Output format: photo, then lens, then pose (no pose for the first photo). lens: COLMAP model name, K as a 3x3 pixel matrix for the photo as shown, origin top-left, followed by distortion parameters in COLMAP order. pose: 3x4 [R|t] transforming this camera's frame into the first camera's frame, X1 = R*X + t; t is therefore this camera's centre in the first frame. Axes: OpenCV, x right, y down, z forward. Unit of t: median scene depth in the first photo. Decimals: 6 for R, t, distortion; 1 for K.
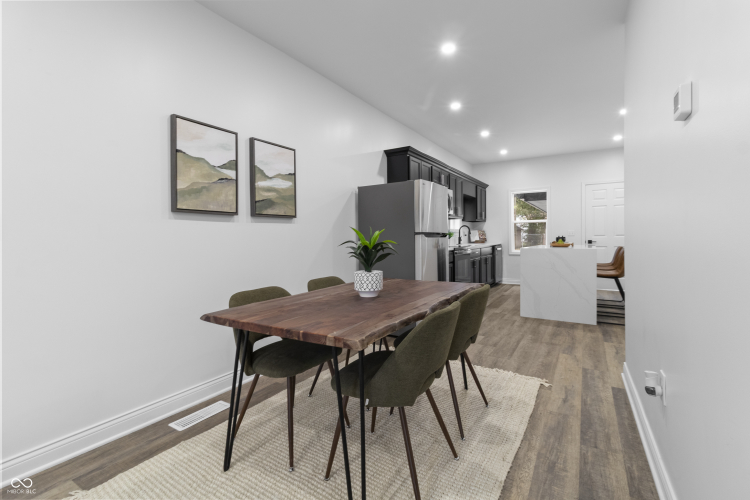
lens RADIAL K [[344.8, 0, 379.9], [0, 344.8, 245.3], [0, 0, 1]] dist [0.000753, 0.000169]
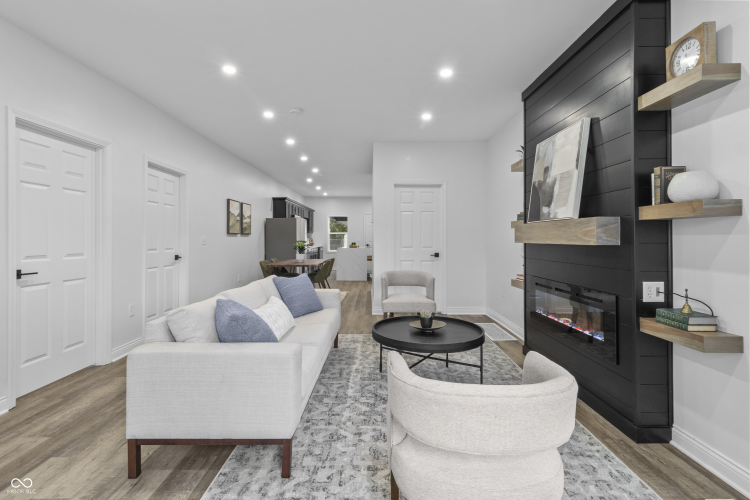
lens RADIAL K [[344.8, 0, 379.9], [0, 344.8, 245.3], [0, 0, 1]] dist [0.000753, 0.000169]
pose [[0.851890, 0.004315, 0.523704, -0.472040], [0.000238, 0.999963, -0.008627, 0.008825], [-0.523721, 0.007473, 0.851857, -0.935810]]
